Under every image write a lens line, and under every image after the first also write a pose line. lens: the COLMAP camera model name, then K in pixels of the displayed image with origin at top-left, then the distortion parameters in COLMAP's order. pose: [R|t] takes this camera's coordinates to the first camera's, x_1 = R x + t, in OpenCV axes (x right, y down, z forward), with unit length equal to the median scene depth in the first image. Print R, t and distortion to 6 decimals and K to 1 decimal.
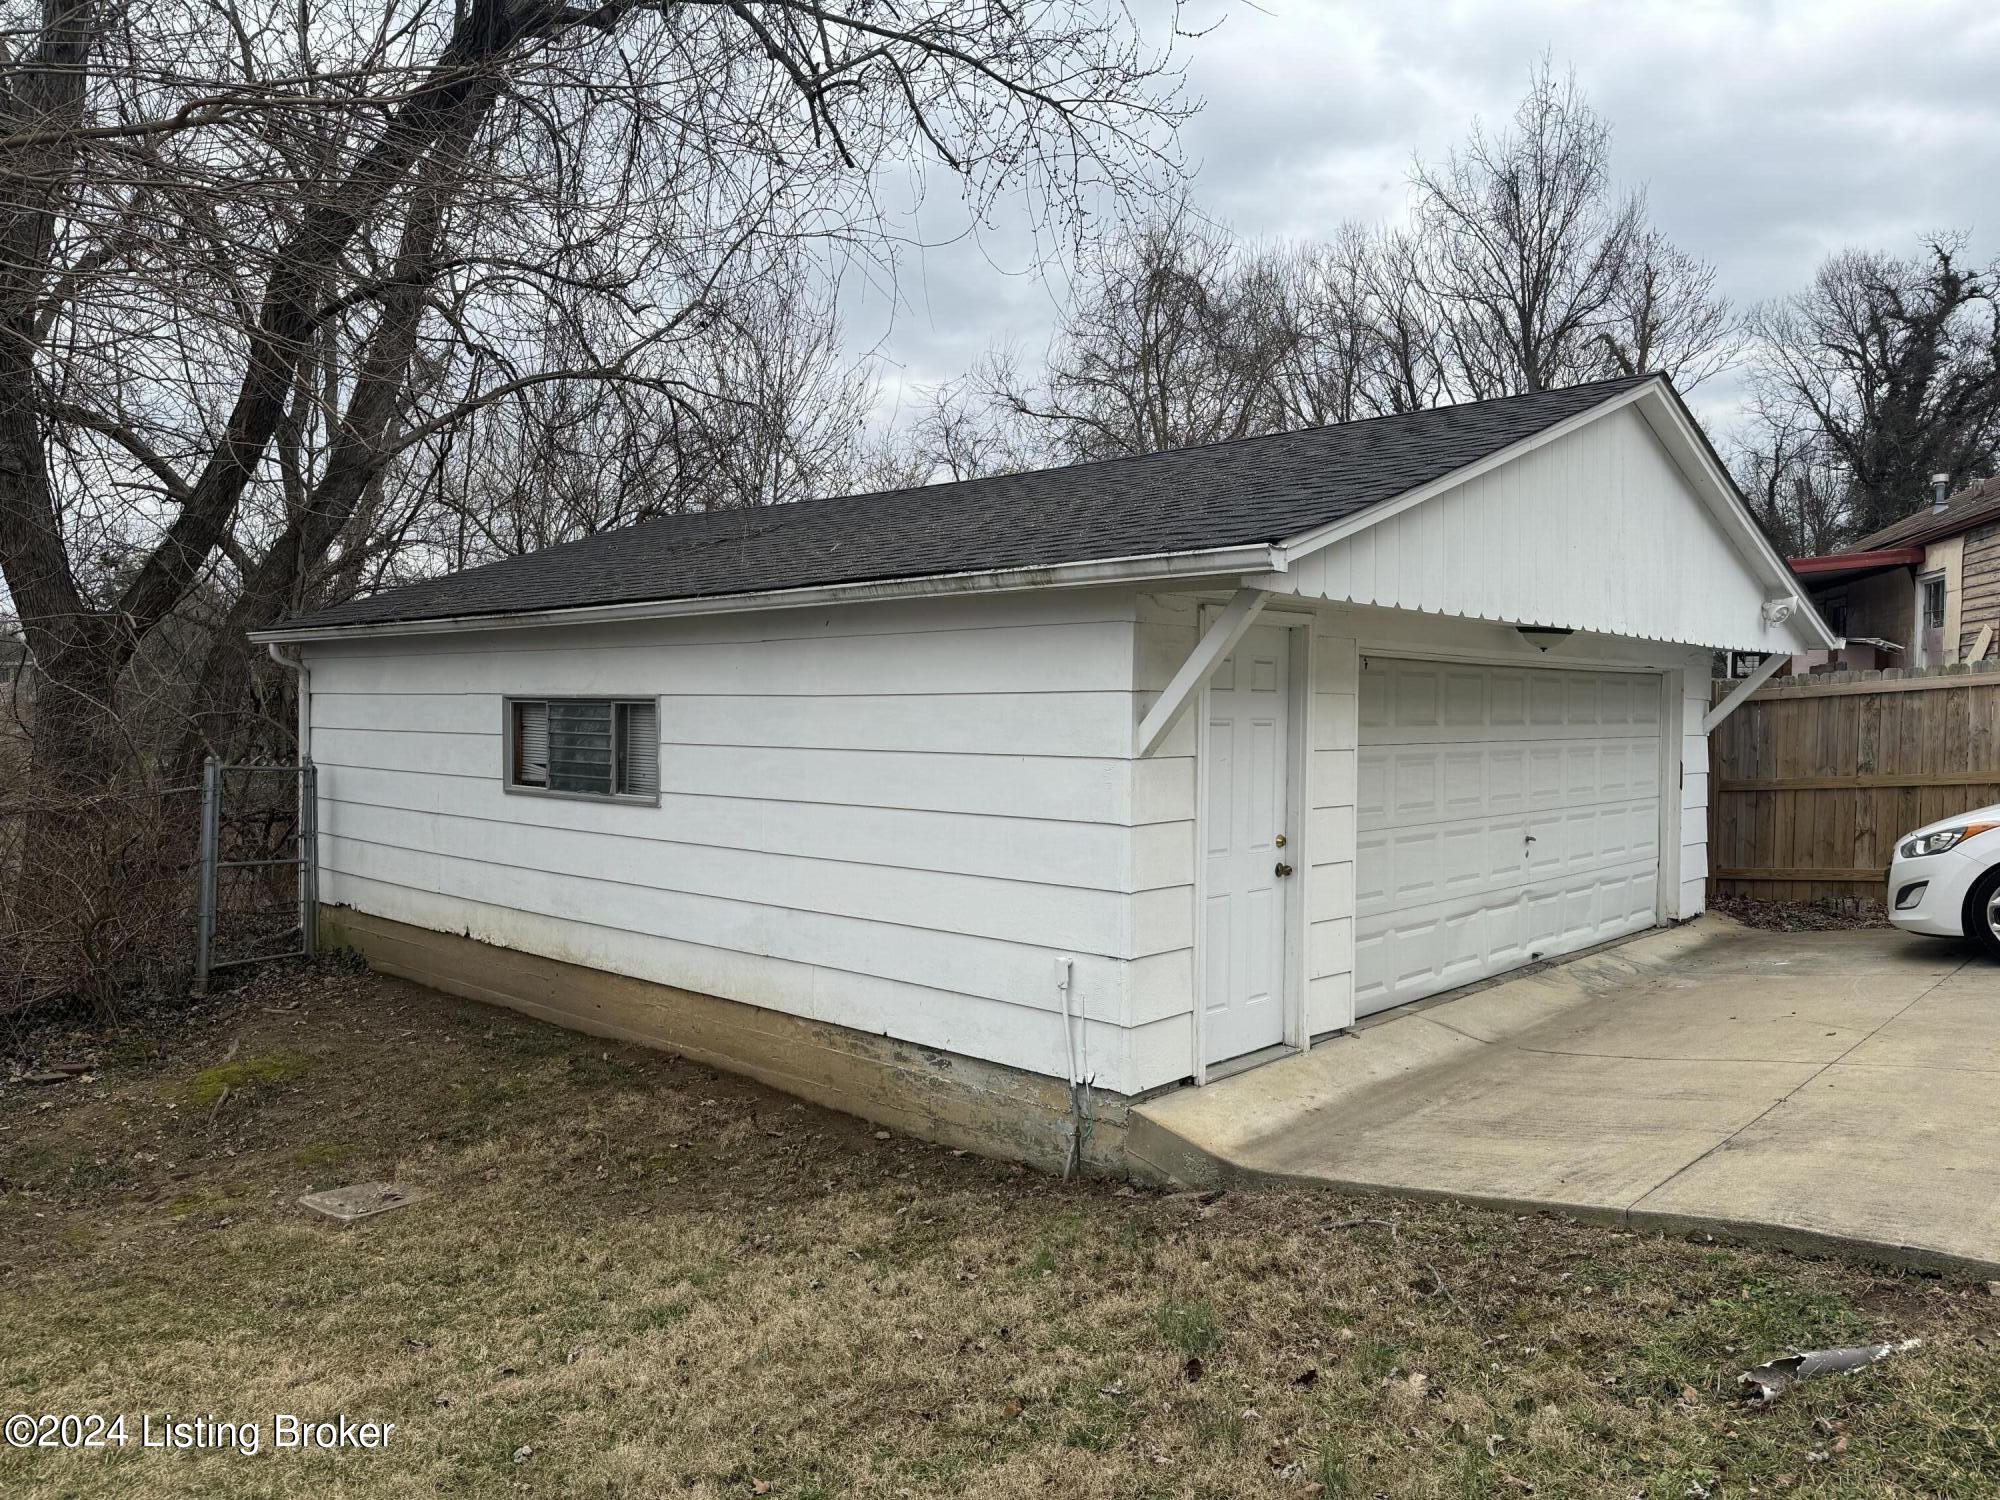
lens RADIAL K [[1410.6, 0, 1007.9], [0, 1410.6, 739.0], [0, 0, 1]] dist [0.061412, -0.057620]
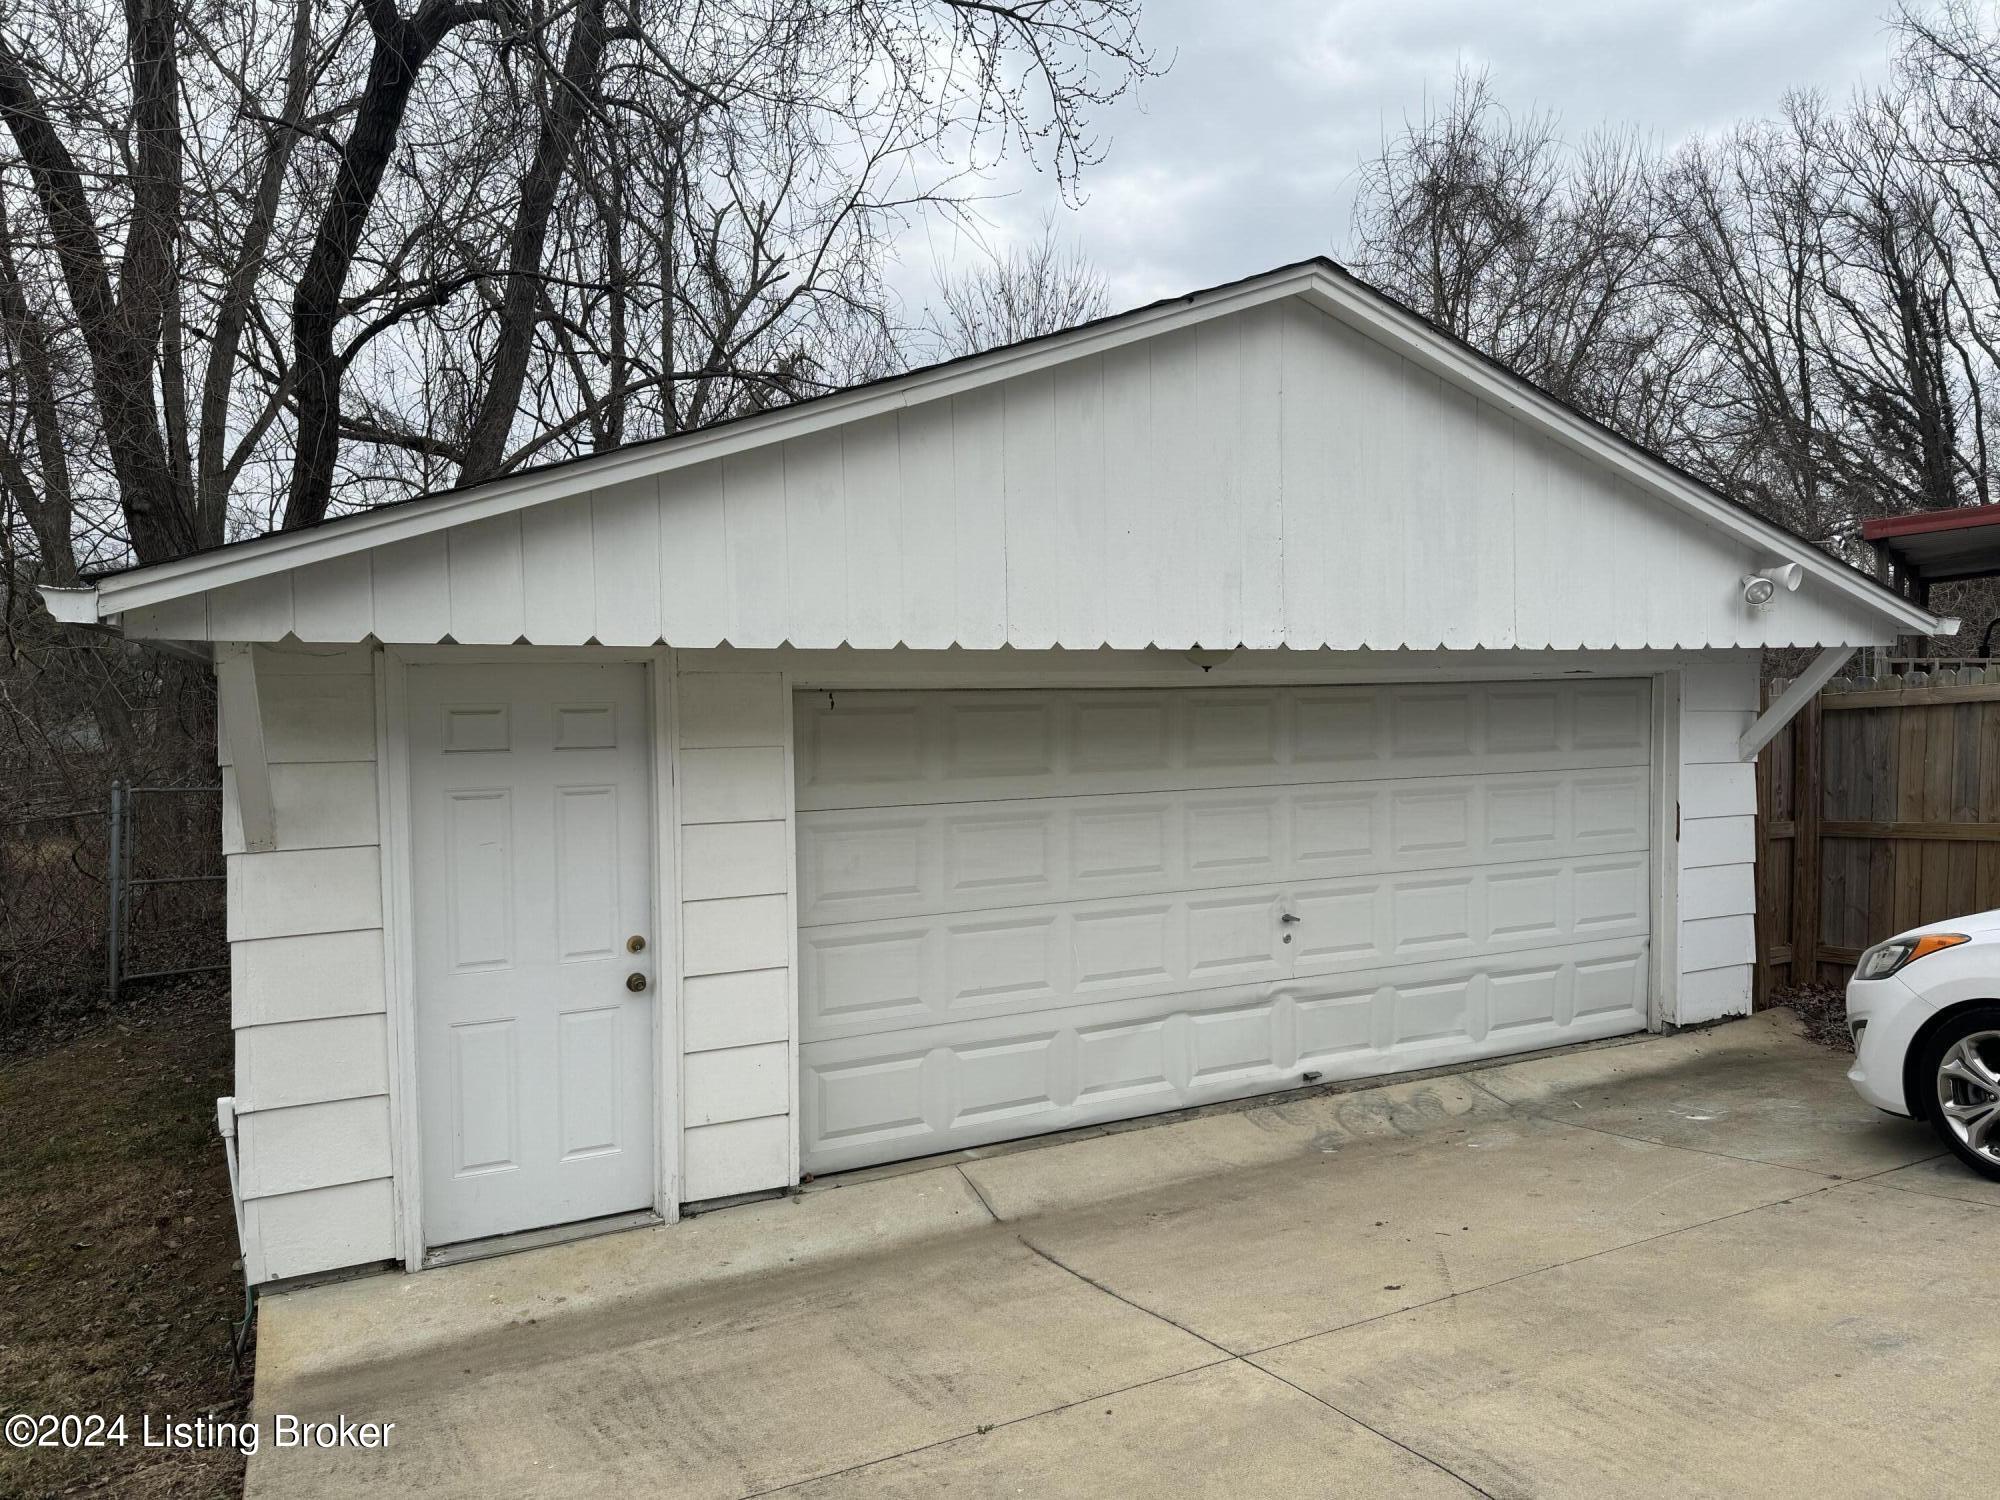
lens RADIAL K [[1410.6, 0, 1003.0], [0, 1410.6, 748.9], [0, 0, 1]] dist [0.061412, -0.057620]
pose [[0.938217, 0.001079, -0.346047, 0.505574], [0.008779, 0.999599, 0.026918, -0.039949], [0.345937, -0.028293, 0.937831, 0.283230]]
